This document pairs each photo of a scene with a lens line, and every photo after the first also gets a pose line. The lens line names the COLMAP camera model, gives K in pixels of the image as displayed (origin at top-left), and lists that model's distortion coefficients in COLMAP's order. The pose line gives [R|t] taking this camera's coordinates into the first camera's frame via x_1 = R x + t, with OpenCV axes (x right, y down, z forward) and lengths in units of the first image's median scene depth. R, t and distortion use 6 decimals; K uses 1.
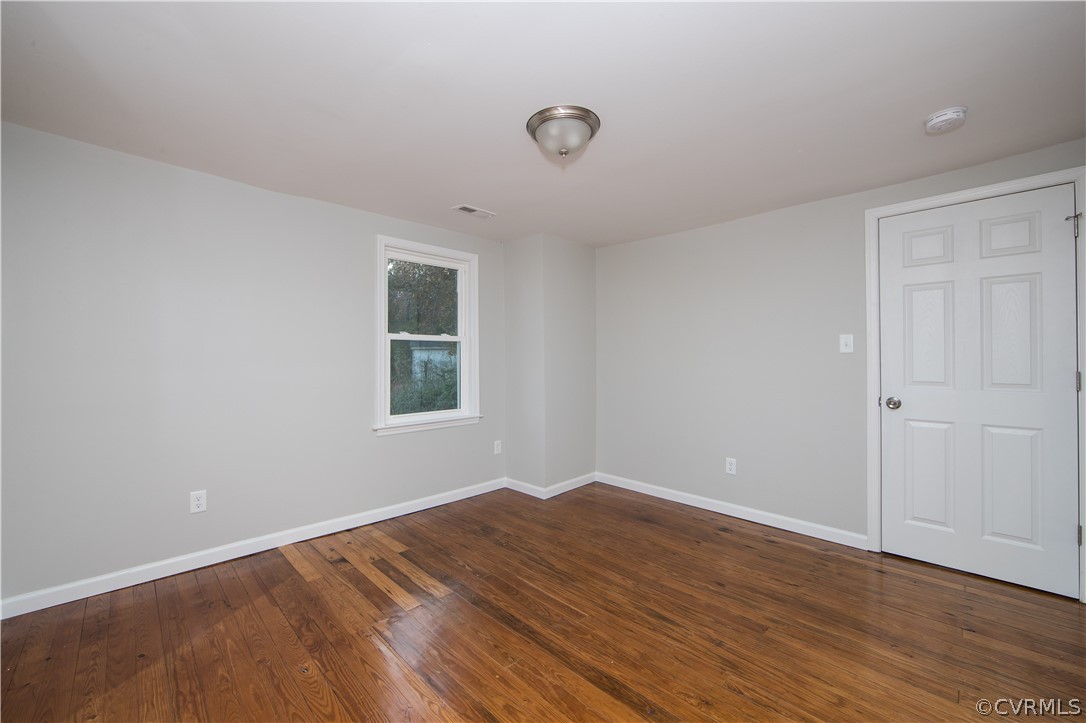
lens RADIAL K [[430.3, 0, 547.2], [0, 430.3, 361.4], [0, 0, 1]] dist [-0.005521, 0.000247]
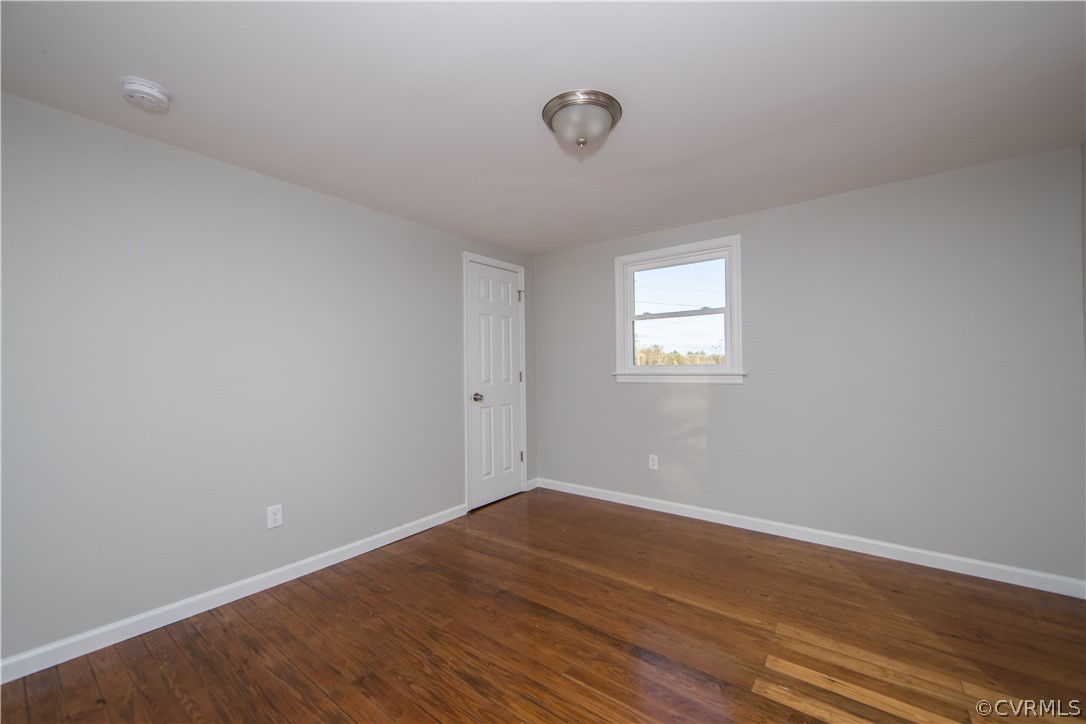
lens RADIAL K [[430.3, 0, 547.2], [0, 430.3, 361.9], [0, 0, 1]] dist [-0.005521, 0.000247]
pose [[-0.990684, 0.007804, -0.135957, 0.199042], [0.009267, 0.999906, -0.010133, -0.005673], [0.135865, -0.011298, -0.990663, 1.554544]]
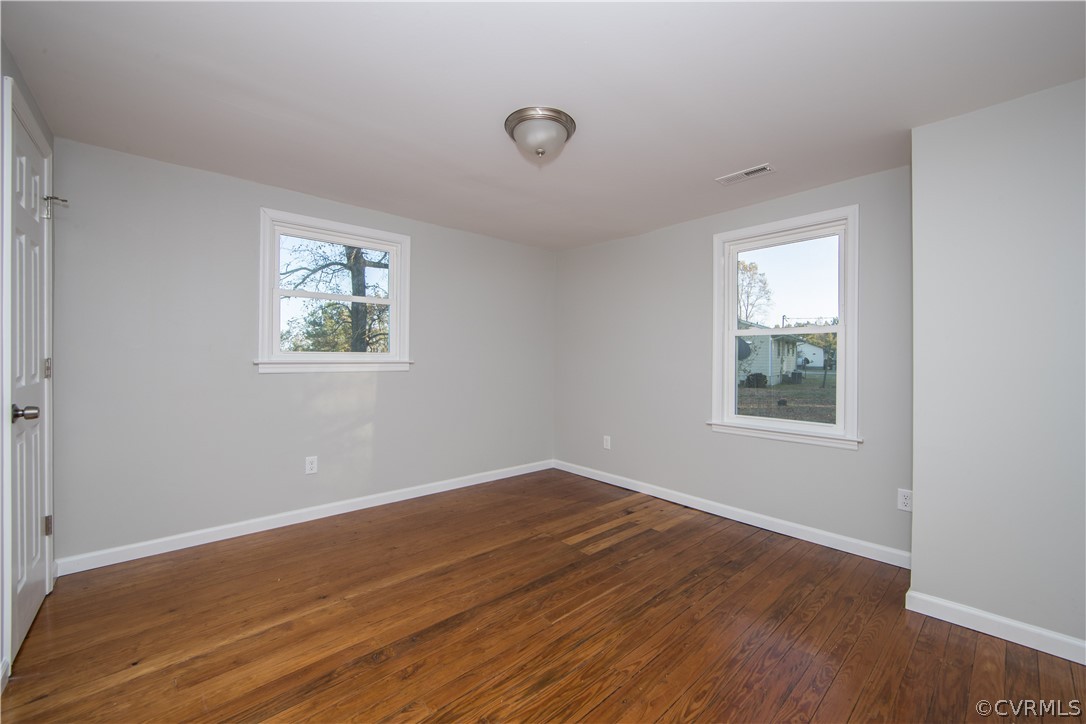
lens RADIAL K [[430.3, 0, 547.2], [0, 430.3, 361.9], [0, 0, 1]] dist [-0.005521, 0.000247]
pose [[-0.046651, 0.007853, -0.998880, 0.883409], [-0.011189, 0.999902, 0.008384, 0.004779], [0.998849, 0.011568, -0.046559, 0.873564]]
